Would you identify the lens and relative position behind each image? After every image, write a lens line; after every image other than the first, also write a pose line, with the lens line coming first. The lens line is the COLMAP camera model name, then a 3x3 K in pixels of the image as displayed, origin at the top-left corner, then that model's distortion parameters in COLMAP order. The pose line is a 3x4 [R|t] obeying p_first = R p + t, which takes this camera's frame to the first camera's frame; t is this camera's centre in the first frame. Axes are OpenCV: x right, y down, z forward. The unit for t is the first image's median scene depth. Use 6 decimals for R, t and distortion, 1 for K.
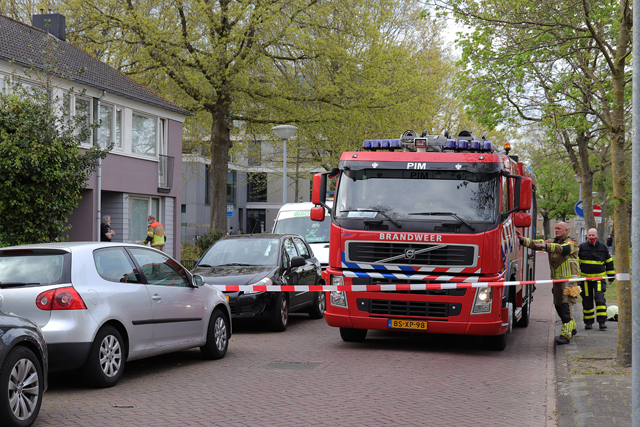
lens RADIAL K [[1037.4, 0, 320.4], [0, 1037.4, 213.6], [0, 0, 1]] dist [0.032815, 0.000000]
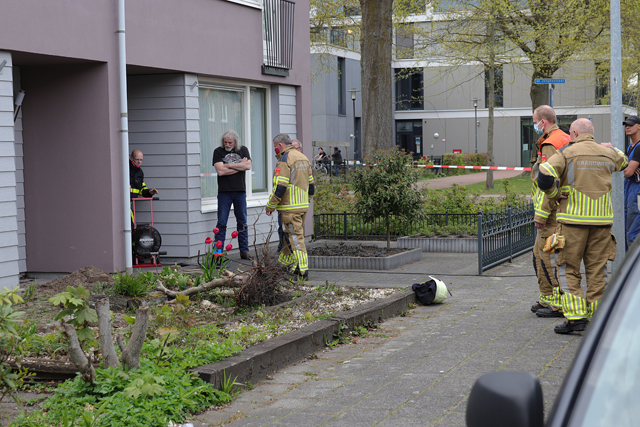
lens RADIAL K [[1247.4, 0, 320.0], [0, 1247.4, 213.8], [0, 0, 1]] dist [0.013457, 0.000000]
pose [[0.992379, -0.023134, -0.121034, -0.061373], [0.031251, 0.997357, 0.065595, 0.006009], [0.119197, -0.068878, 0.990479, 0.423191]]
